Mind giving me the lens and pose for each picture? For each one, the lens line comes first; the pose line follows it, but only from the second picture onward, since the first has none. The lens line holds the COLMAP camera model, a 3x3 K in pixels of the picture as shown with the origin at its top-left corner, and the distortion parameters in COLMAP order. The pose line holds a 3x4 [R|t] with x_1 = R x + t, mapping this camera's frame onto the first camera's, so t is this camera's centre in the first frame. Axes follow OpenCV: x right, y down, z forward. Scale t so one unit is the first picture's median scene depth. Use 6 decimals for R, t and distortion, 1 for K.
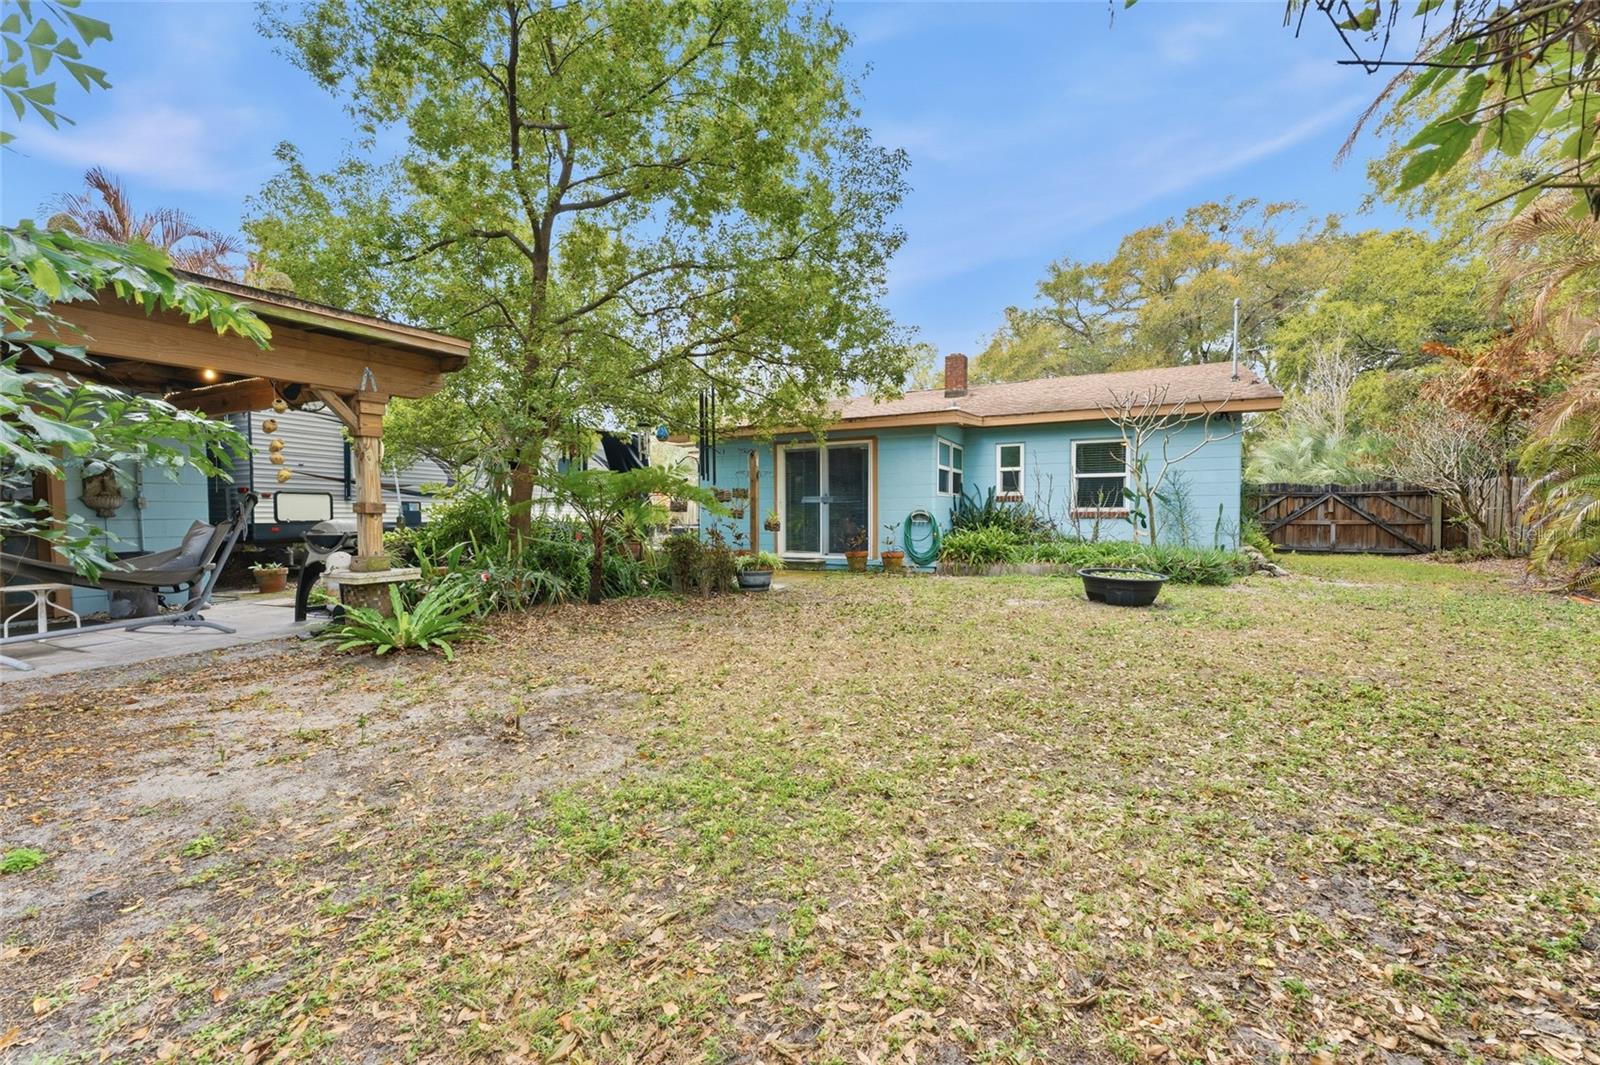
lens RADIAL K [[665.4, 0, 803.5], [0, 665.4, 506.5], [0, 0, 1]] dist [-0.000292, -0.000226]
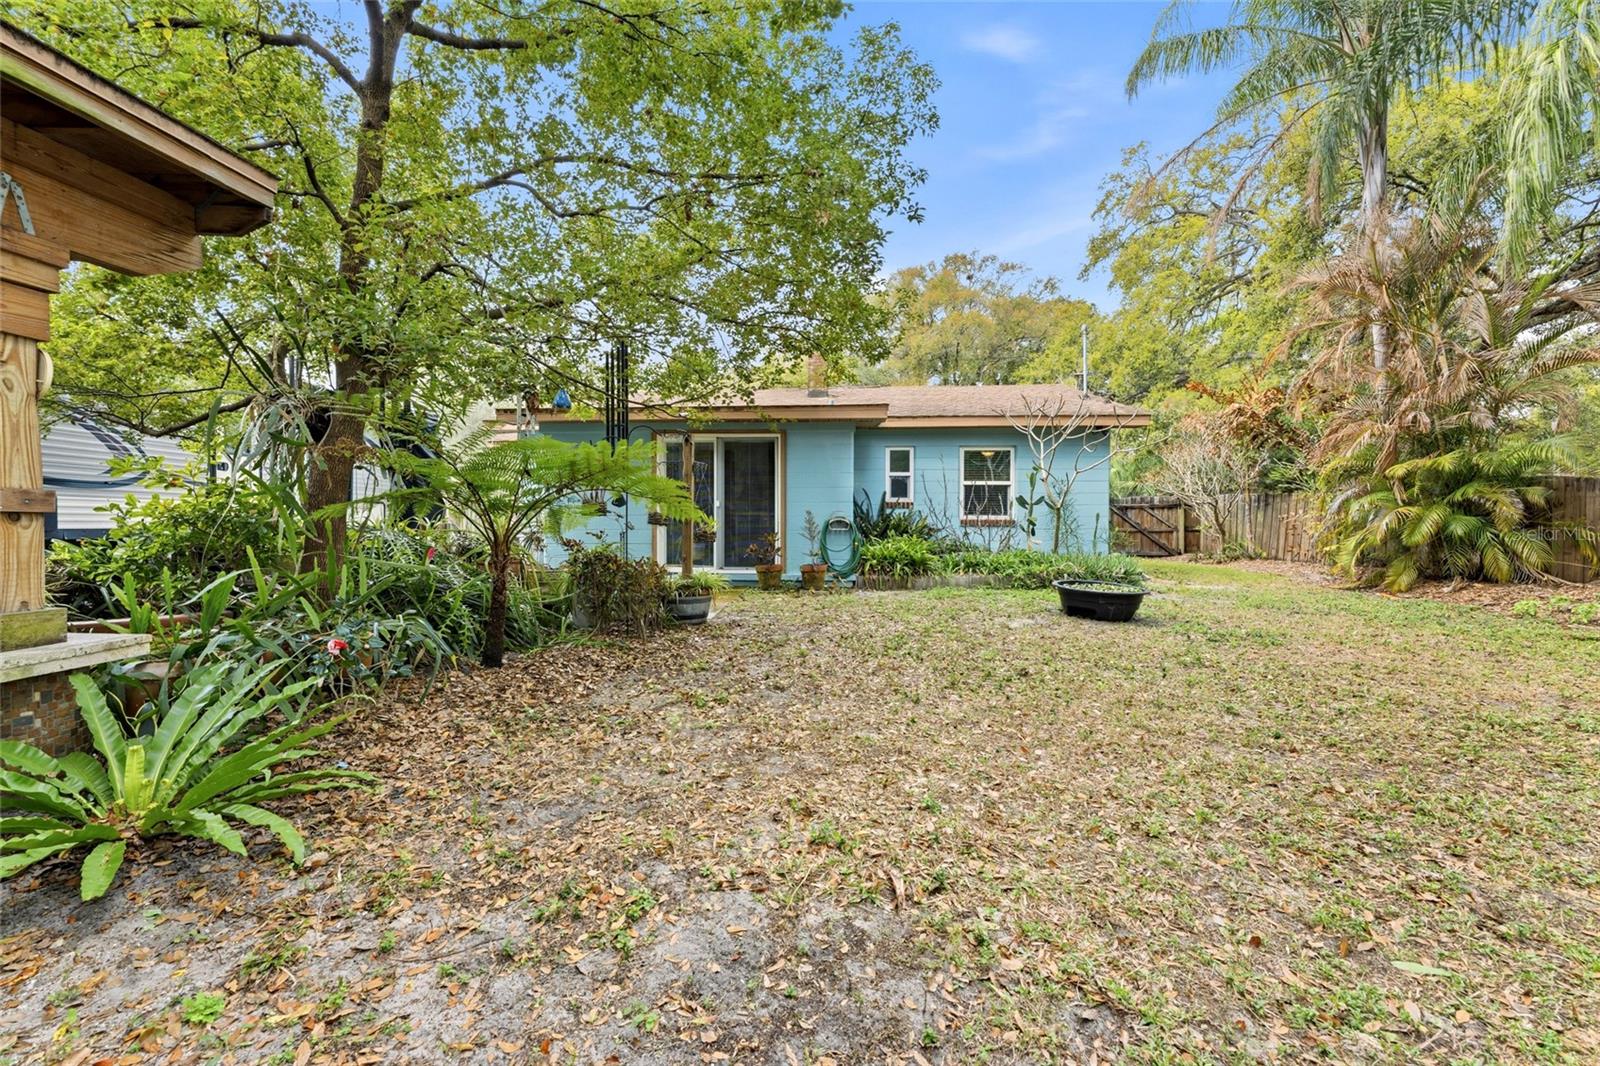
lens RADIAL K [[634.5, 0, 799.9], [0, 634.5, 514.4], [0, 0, 1]] dist [-0.001803, -0.000245]
pose [[0.927293, 0.009931, 0.374205, -0.187212], [-0.010967, 0.999940, 0.000638, 0.002865], [-0.374176, -0.004696, 0.927346, 0.243110]]
